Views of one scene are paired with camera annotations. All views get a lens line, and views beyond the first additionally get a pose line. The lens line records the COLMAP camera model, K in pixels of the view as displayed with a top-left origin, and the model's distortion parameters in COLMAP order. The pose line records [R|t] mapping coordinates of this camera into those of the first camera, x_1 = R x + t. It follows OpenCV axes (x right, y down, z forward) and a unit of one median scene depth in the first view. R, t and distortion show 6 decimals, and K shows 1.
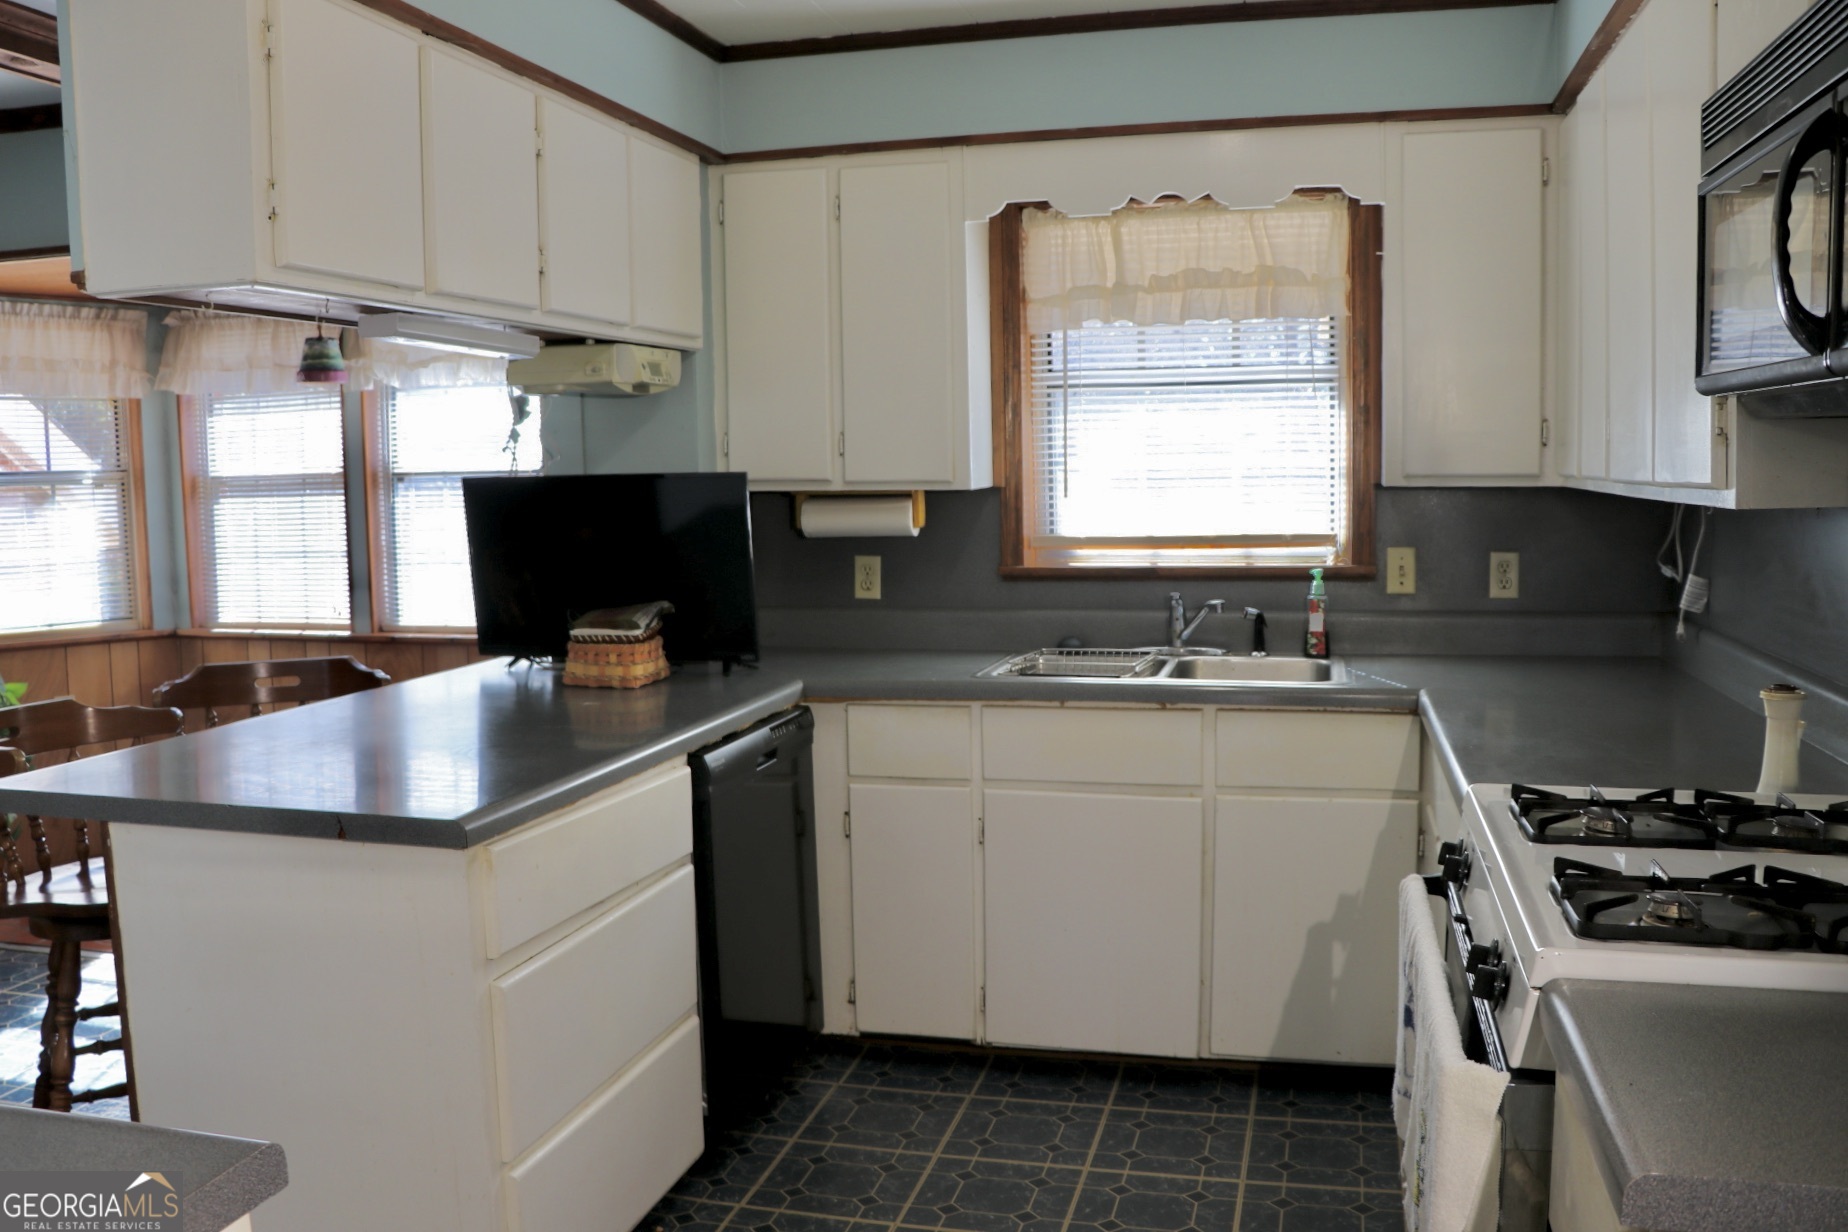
lens RADIAL K [[1575.6, 0, 916.9], [0, 1575.6, 627.9], [0, 0, 1]] dist [-0.175621, 0.113141]
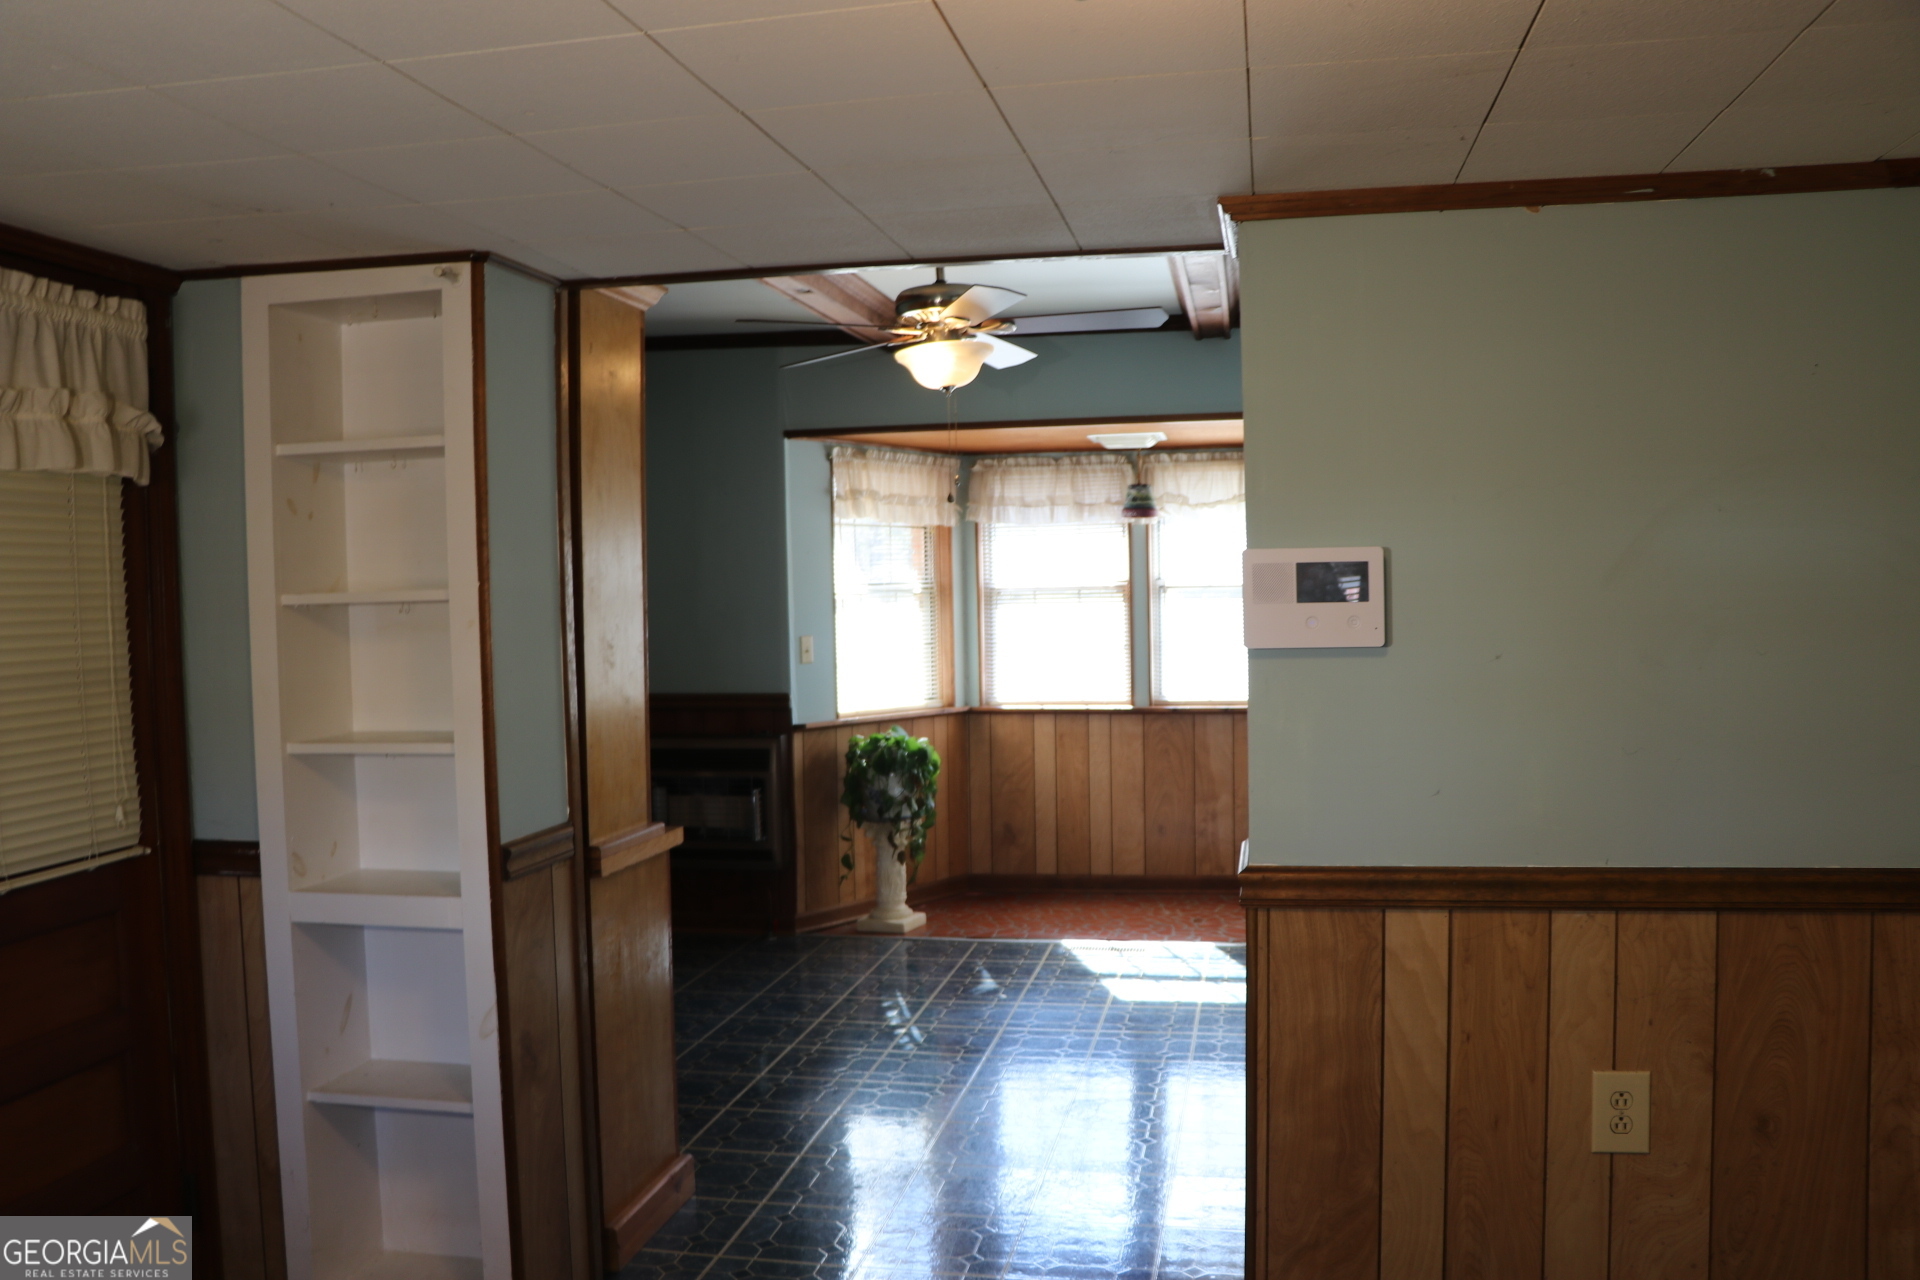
lens RADIAL K [[1579.7, 0, 958.5], [0, 1579.7, 630.8], [0, 0, 1]] dist [-0.186562, 0.158522]
pose [[0.998102, -0.011732, 0.060447, -0.859355], [0.016542, 0.996681, -0.079707, 0.062918], [-0.059312, 0.080555, 0.994984, -0.476040]]
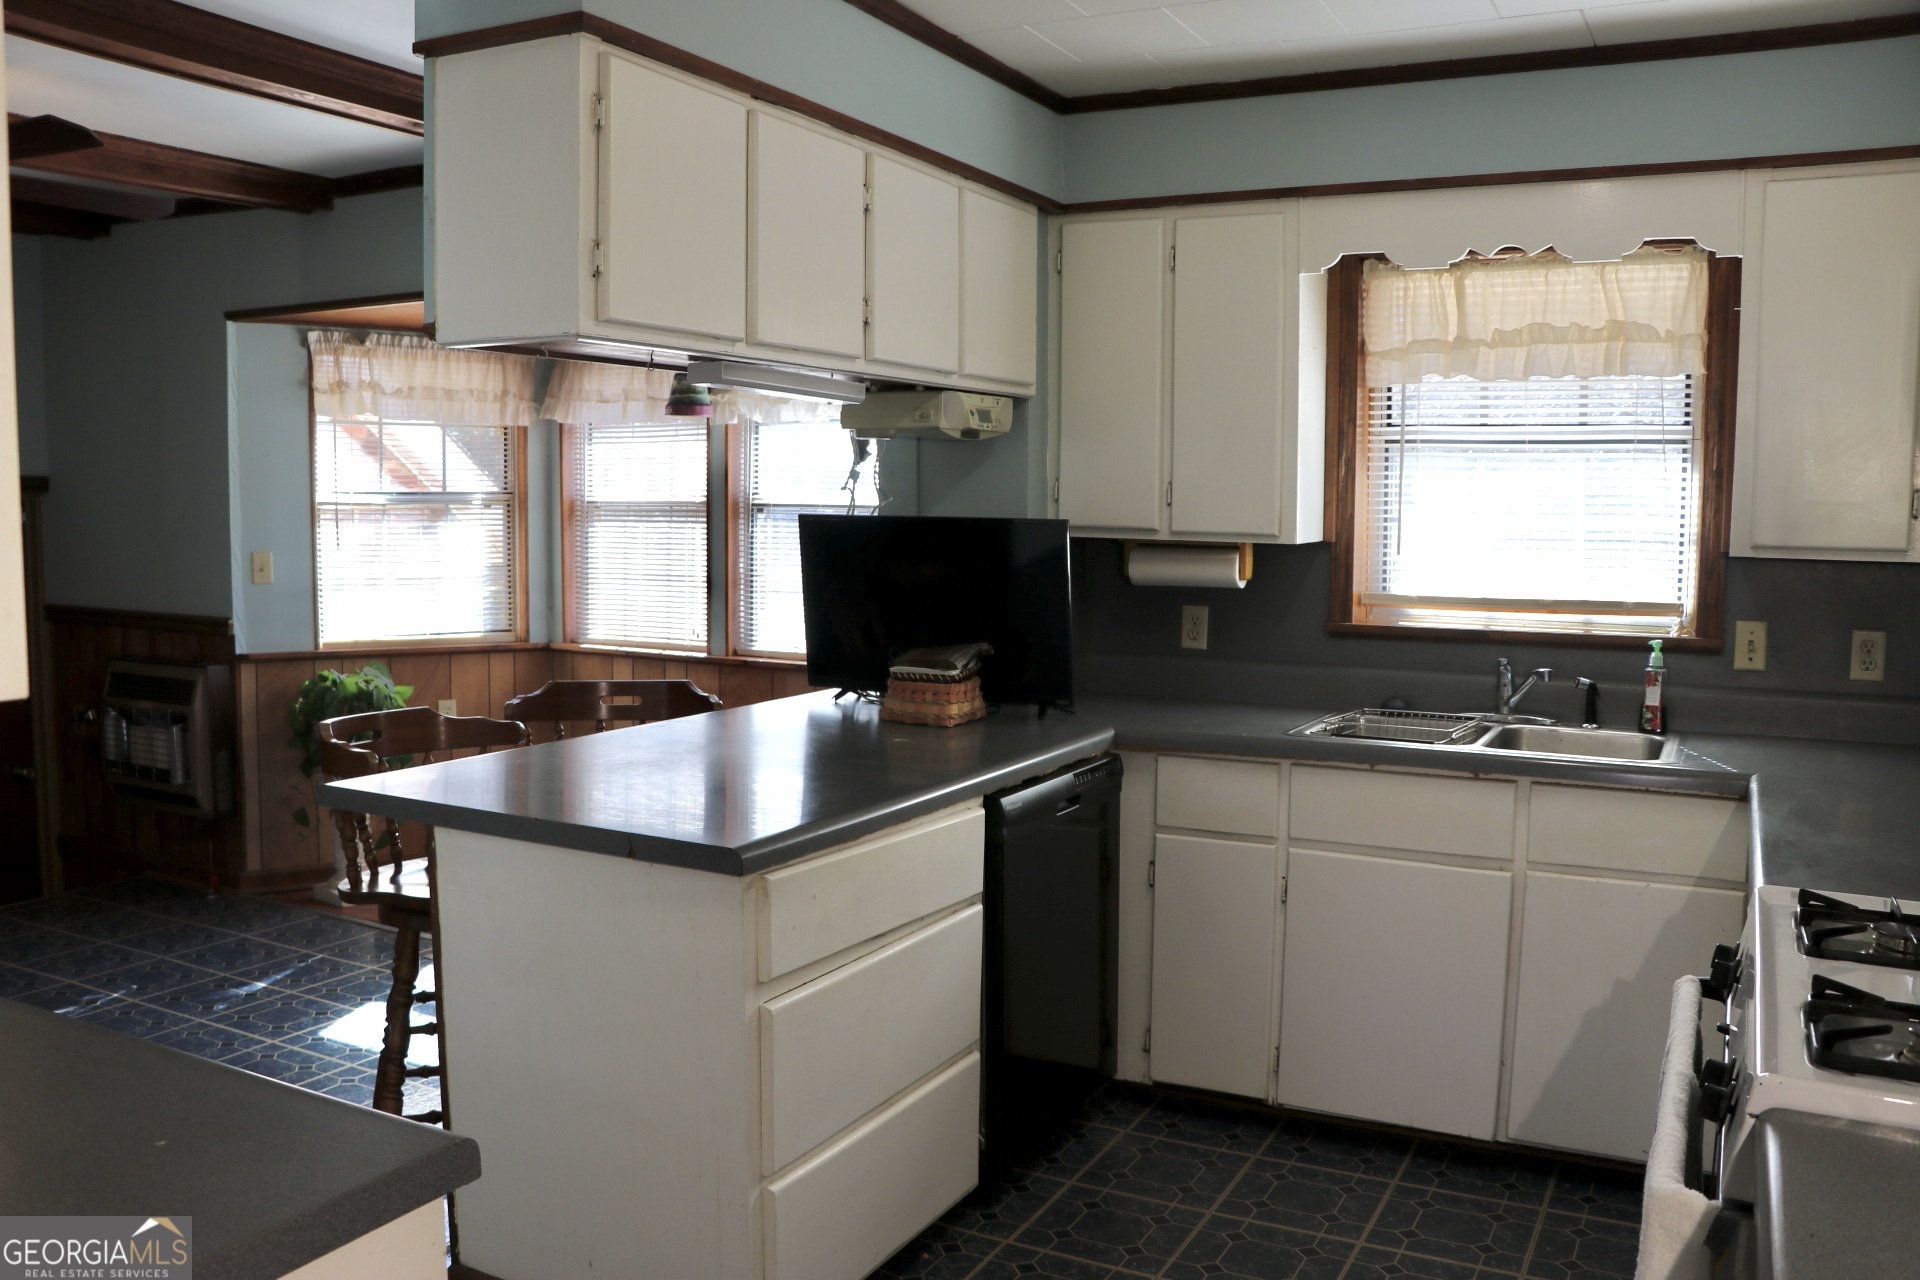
lens RADIAL K [[1579.7, 0, 949.7], [0, 1579.7, 646.5], [0, 0, 1]] dist [-0.186562, 0.158522]
pose [[0.973796, 0.046595, -0.222599, 0.044231], [-0.048671, 0.998807, -0.003847, -0.009343], [0.222154, 0.014581, 0.974903, -0.007112]]
